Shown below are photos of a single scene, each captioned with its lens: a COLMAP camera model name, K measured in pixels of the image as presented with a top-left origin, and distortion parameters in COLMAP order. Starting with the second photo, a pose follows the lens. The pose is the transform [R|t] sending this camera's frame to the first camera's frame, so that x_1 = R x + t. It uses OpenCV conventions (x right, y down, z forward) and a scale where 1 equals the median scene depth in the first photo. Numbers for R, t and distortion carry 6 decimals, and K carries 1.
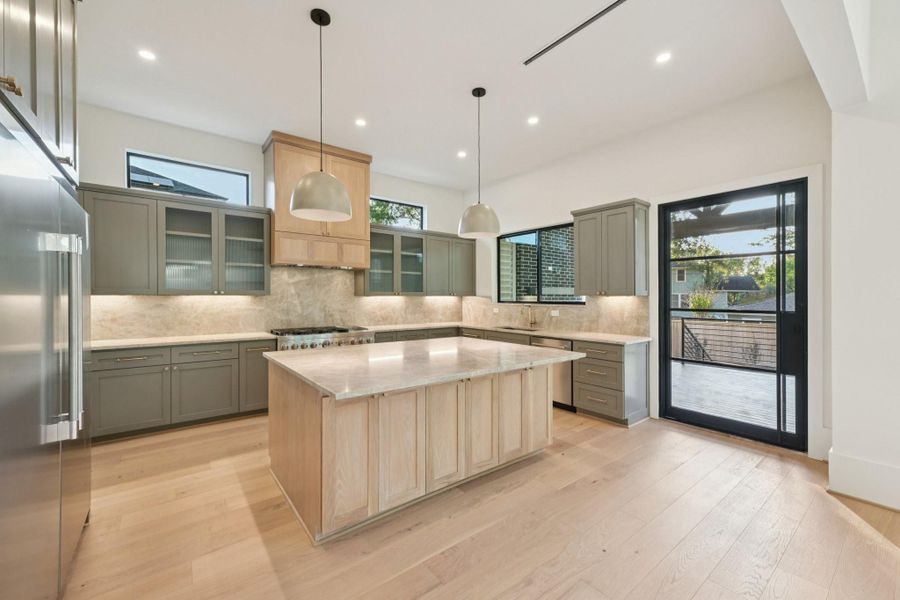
lens RADIAL K [[365.9, 0, 446.9], [0, 365.9, 297.7], [0, 0, 1]] dist [0.005202, 0.000638]
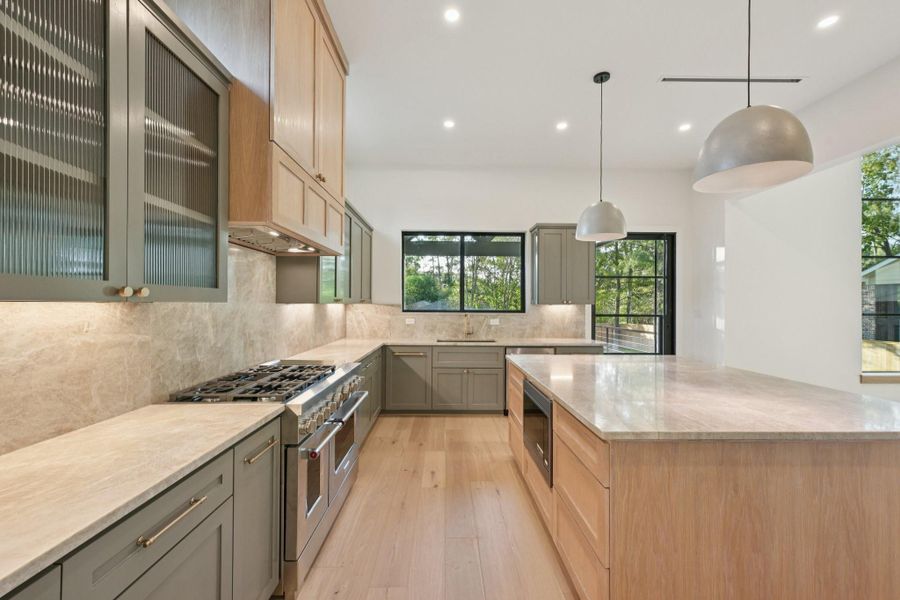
lens RADIAL K [[365.9, 0, 453.6], [0, 365.9, 303.8], [0, 0, 1]] dist [0.005202, 0.000638]
pose [[0.589059, 0.003045, 0.808084, -0.621912], [-0.001572, 0.999995, -0.002622, -0.003827], [-0.808089, 0.000275, 0.589061, 0.563394]]
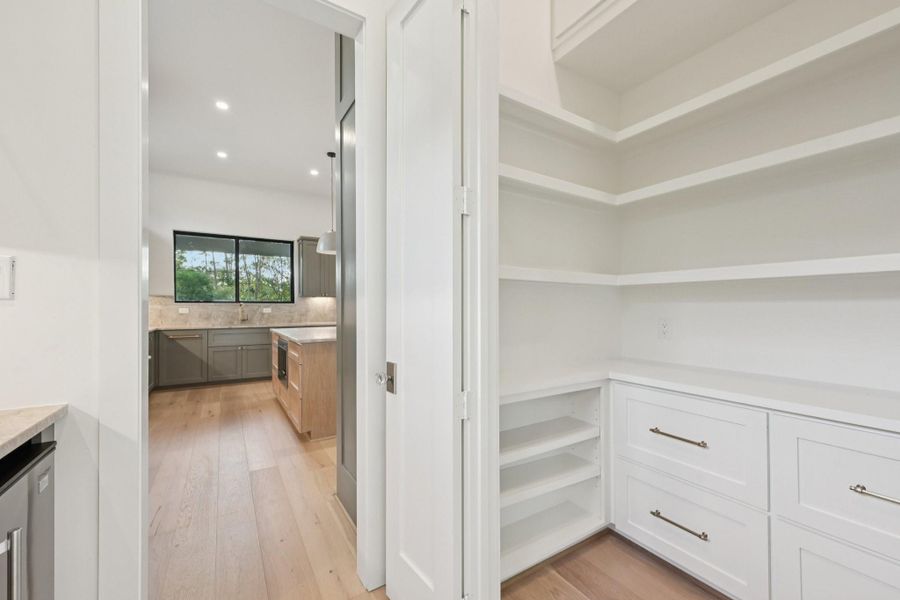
lens RADIAL K [[365.9, 0, 455.1], [0, 365.9, 306.9], [0, 0, 1]] dist [0.005202, 0.000638]
pose [[0.088487, -0.002297, 0.996075, -0.972224], [0.004931, 0.999986, 0.001868, 0.034239], [-0.996065, 0.004747, 0.088497, 0.285554]]
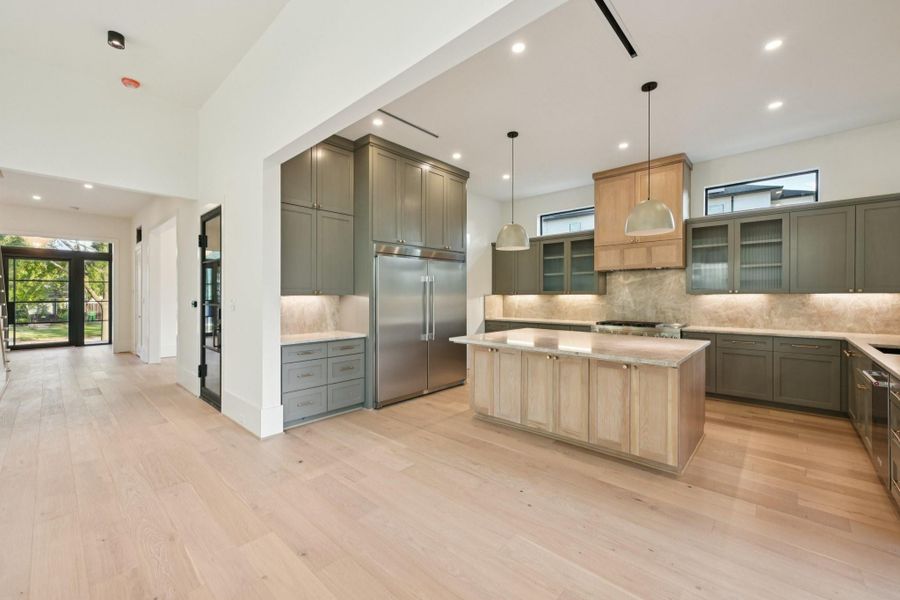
lens RADIAL K [[365.9, 0, 450.4], [0, 365.9, 294.8], [0, 0, 1]] dist [0.005202, 0.000638]
pose [[0.166649, -0.004966, -0.986004, 0.720569], [0.000690, 0.999988, -0.004920, 0.001477], [0.986016, 0.000140, 0.166650, 0.232793]]
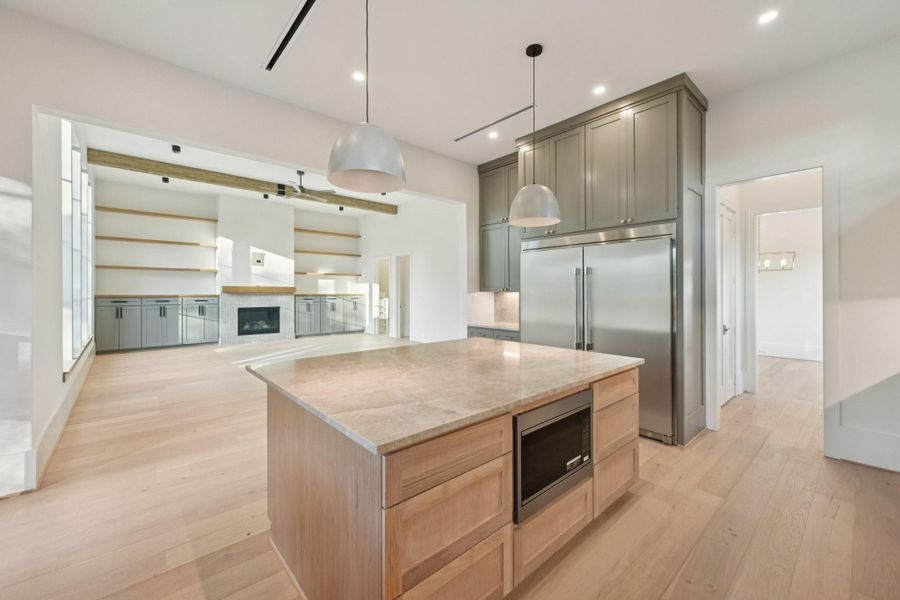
lens RADIAL K [[365.9, 0, 445.4], [0, 365.9, 293.2], [0, 0, 1]] dist [0.005202, 0.000638]
pose [[-0.997986, -0.002160, -0.063396, 0.017362], [-0.002617, 0.999971, 0.007129, -0.005102], [0.063379, 0.007281, -0.997963, 1.164306]]
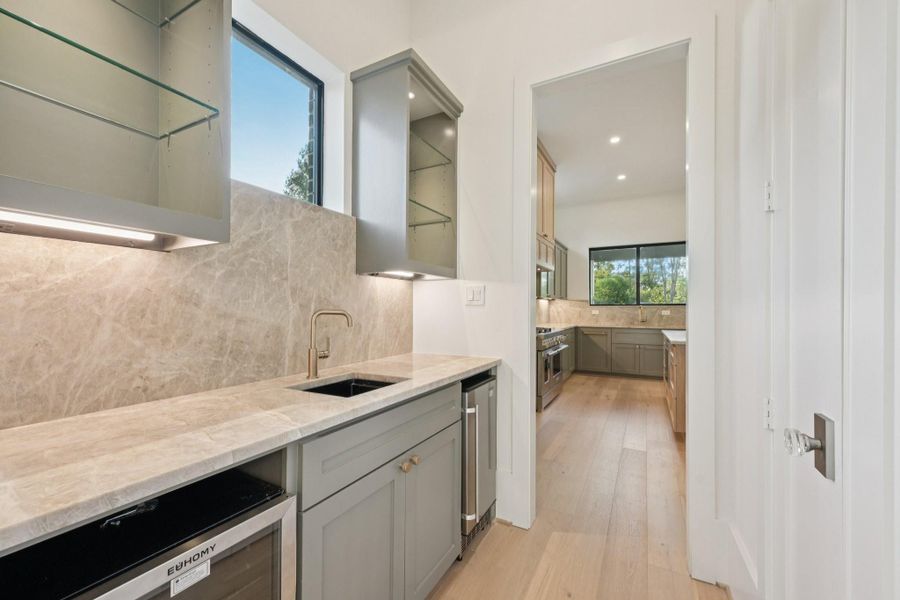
lens RADIAL K [[365.9, 0, 444.9], [0, 365.9, 310.4], [0, 0, 1]] dist [0.005202, 0.000638]
pose [[0.915050, -0.002504, 0.403332, -1.008165], [0.002138, 0.999997, 0.001357, 0.034307], [-0.403334, -0.000379, 0.915053, 0.165608]]
